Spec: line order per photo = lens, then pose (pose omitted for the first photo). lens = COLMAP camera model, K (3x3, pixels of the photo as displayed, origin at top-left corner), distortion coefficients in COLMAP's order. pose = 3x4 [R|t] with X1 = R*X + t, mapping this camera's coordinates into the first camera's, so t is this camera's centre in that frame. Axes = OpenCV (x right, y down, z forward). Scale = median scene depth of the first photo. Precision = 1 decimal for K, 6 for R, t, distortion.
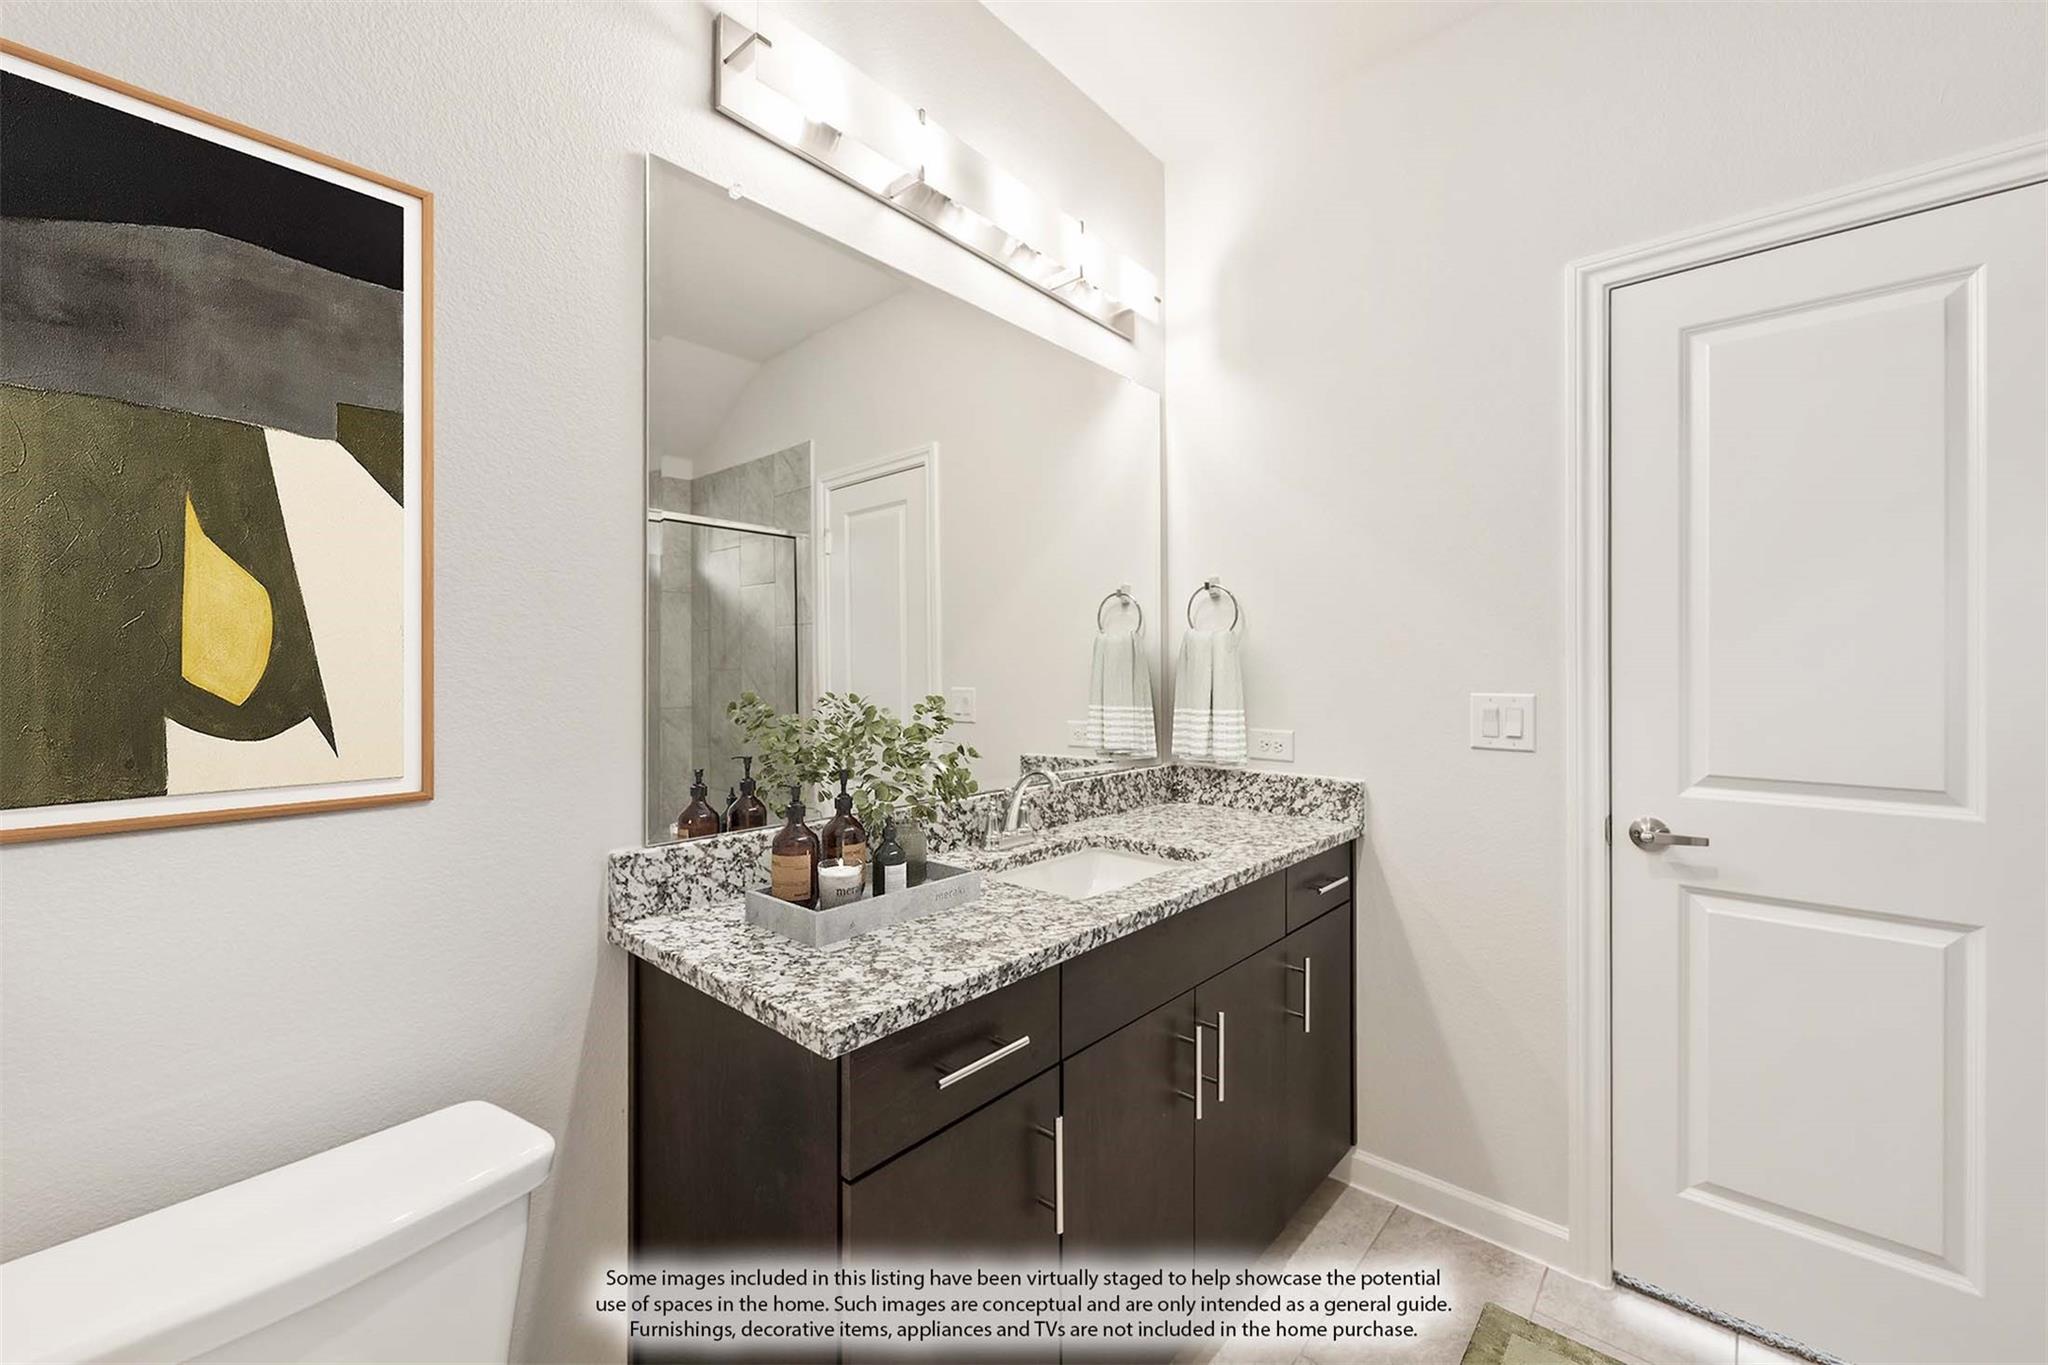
lens RADIAL K [[833.4, 0, 1024.0], [0, 833.4, 682.5], [0, 0, 1]] dist [0.001196, -0.000324]
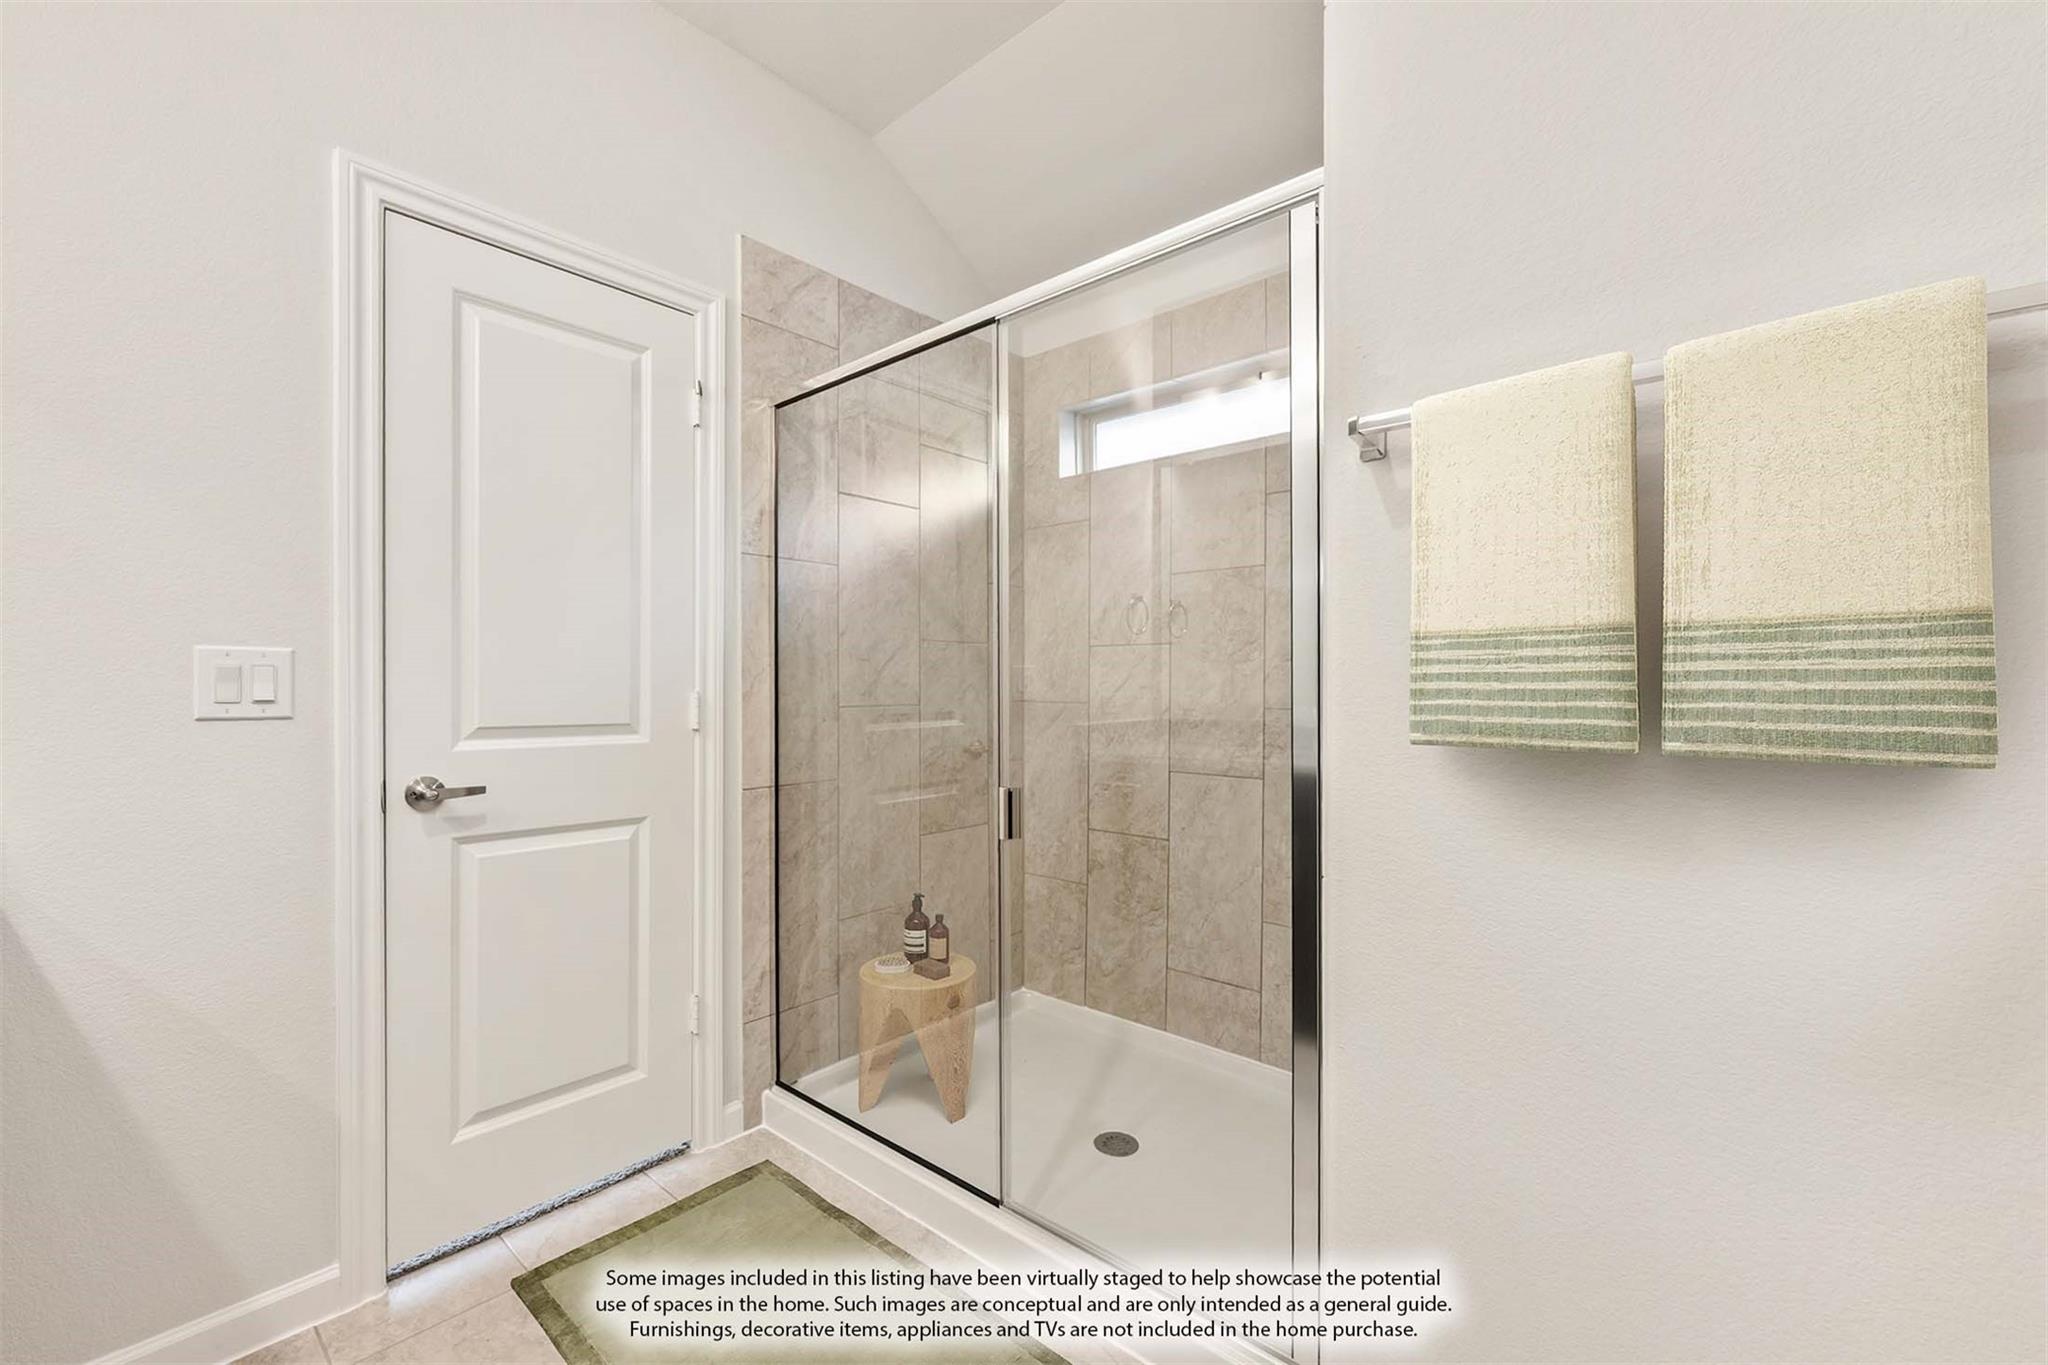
lens RADIAL K [[833.4, 0, 1024.0], [0, 833.4, 682.5], [0, 0, 1]] dist [0.001196, -0.000324]
pose [[0.002279, -0.008071, 0.999965, -0.226232], [-0.001671, 0.999966, 0.008075, 0.044093], [-0.999996, -0.001689, 0.002266, 0.303436]]
